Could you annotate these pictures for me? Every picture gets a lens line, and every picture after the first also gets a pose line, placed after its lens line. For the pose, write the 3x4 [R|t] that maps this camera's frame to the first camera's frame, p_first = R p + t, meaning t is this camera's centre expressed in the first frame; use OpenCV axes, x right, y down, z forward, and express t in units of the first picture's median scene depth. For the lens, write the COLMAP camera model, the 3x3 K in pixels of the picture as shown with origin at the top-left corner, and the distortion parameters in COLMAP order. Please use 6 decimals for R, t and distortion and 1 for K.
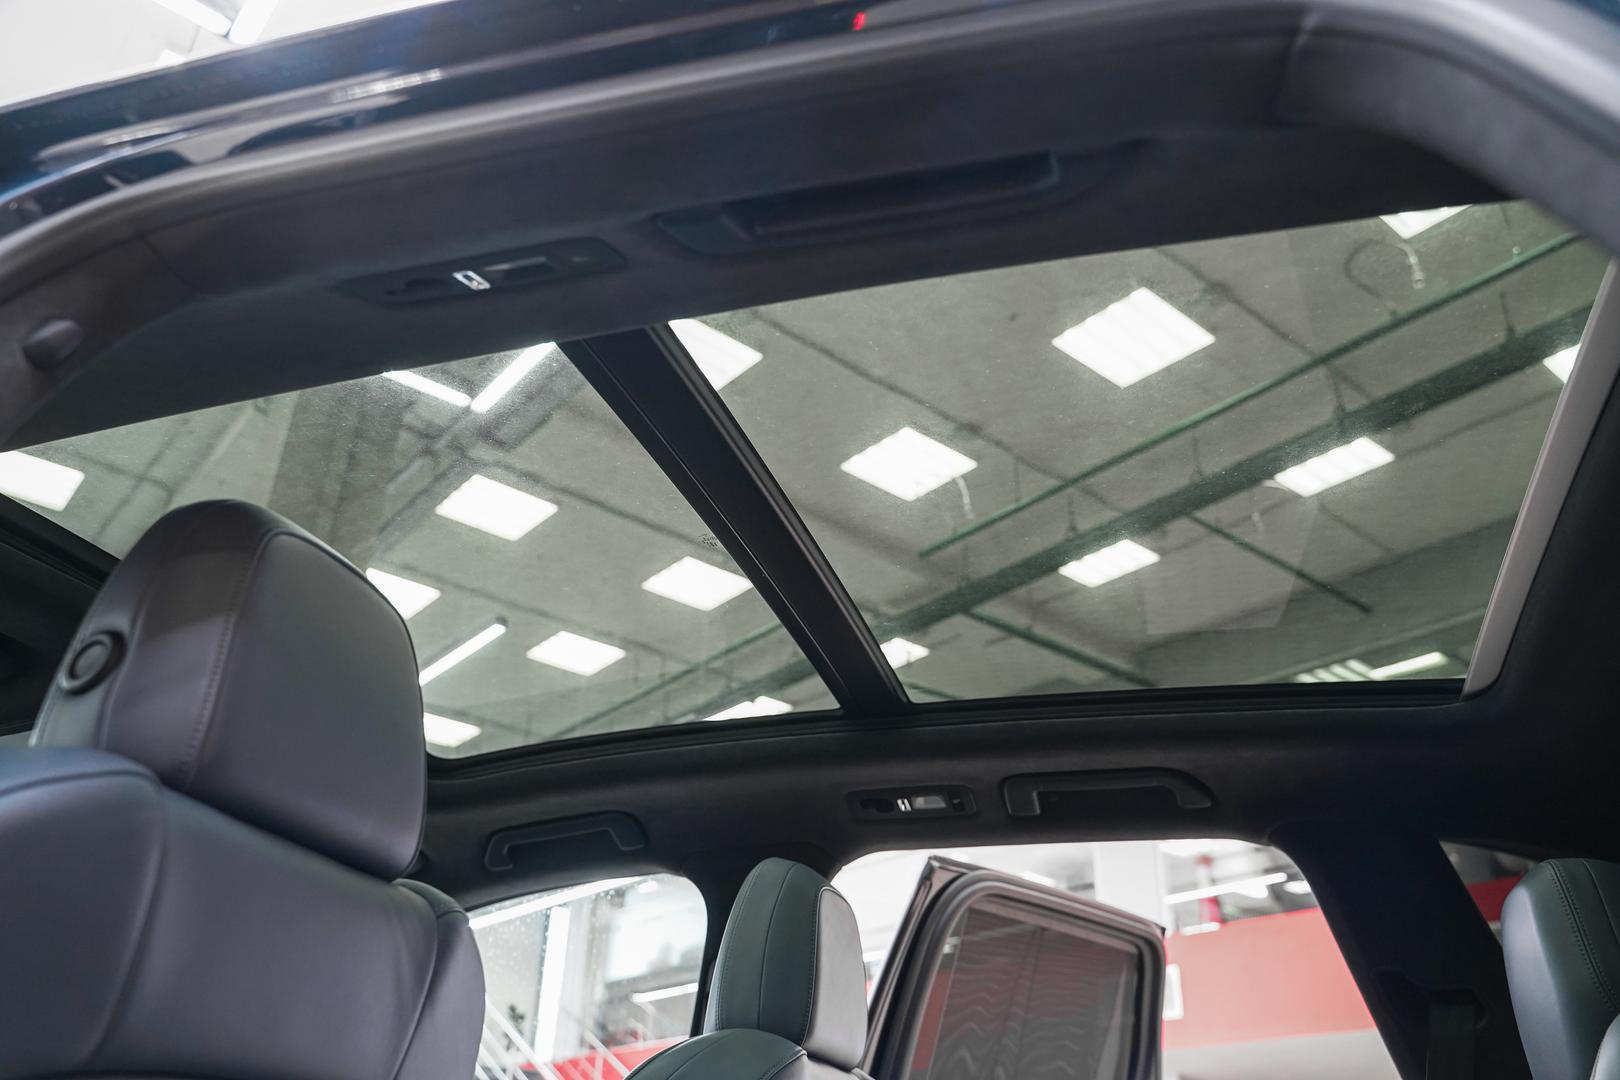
lens RADIAL K [[1316.3, 0, 813.4], [0, 1316.3, 545.1], [0, 0, 1]] dist [-0.025897, 0.021382]
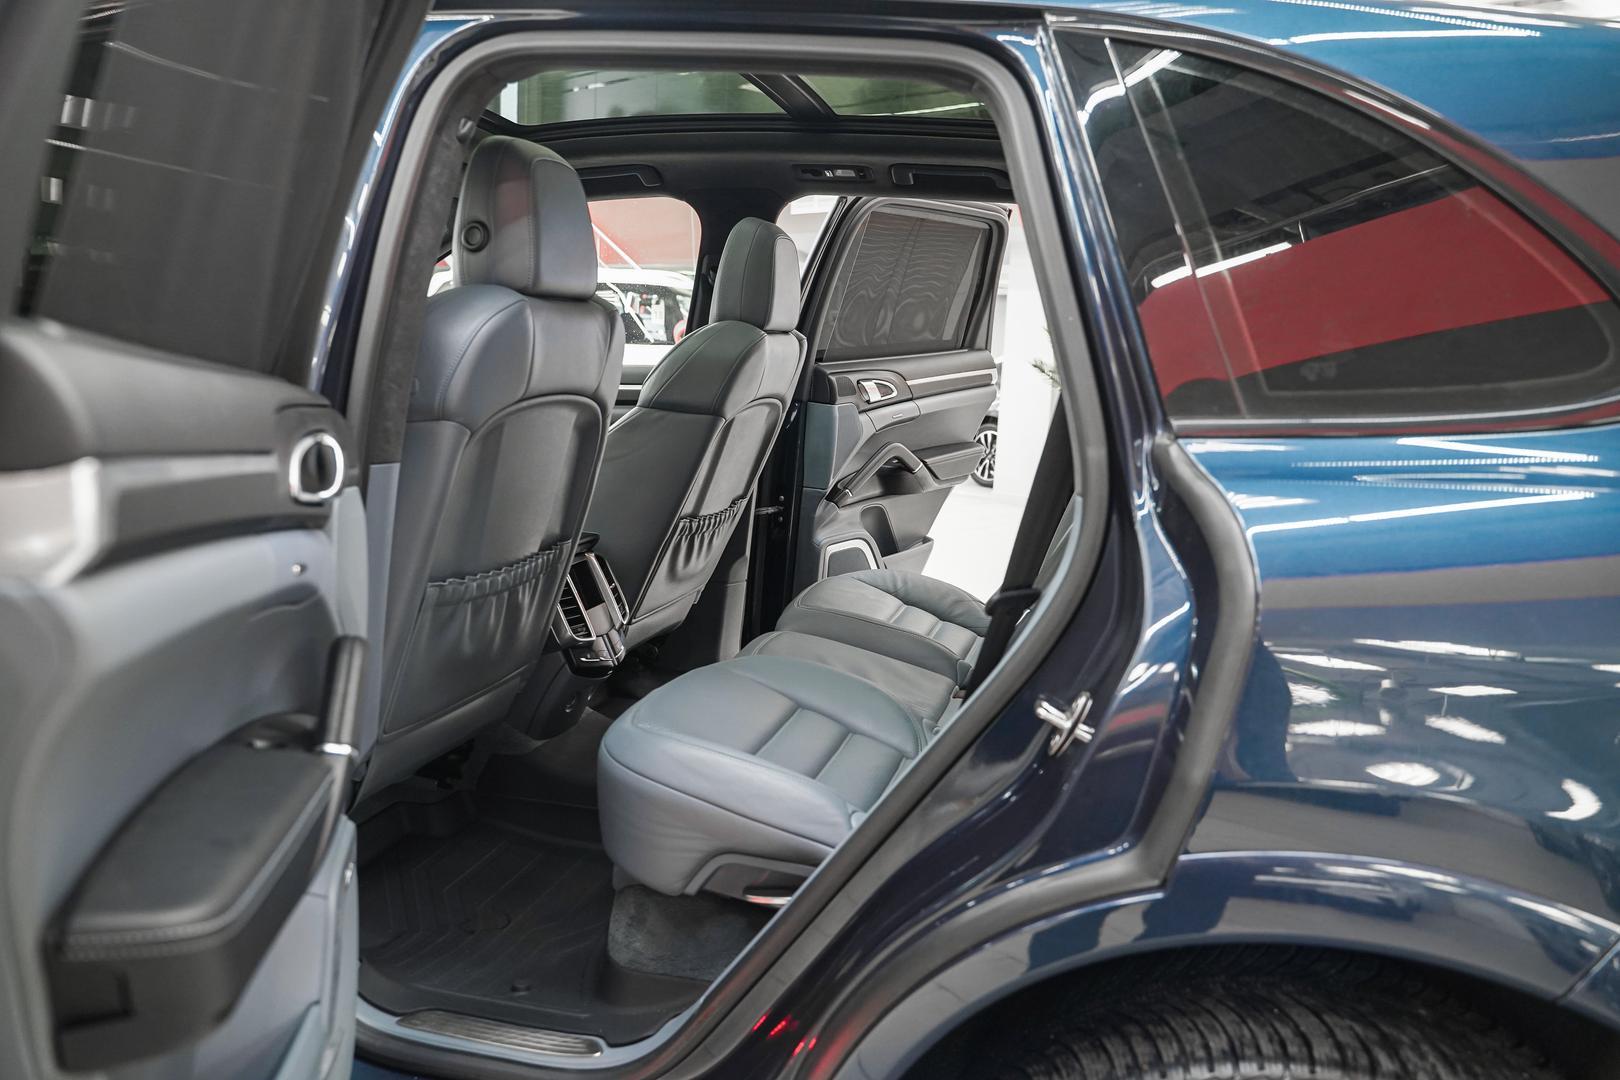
lens RADIAL K [[1316.3, 0, 808.7], [0, 1316.3, 540.0], [0, 0, 1]] dist [-0.025897, 0.021382]
pose [[0.998594, 0.017592, 0.050002, -0.026395], [-0.043892, 0.803303, 0.593952, -0.385280], [-0.029718, -0.595311, 0.802945, -0.527143]]
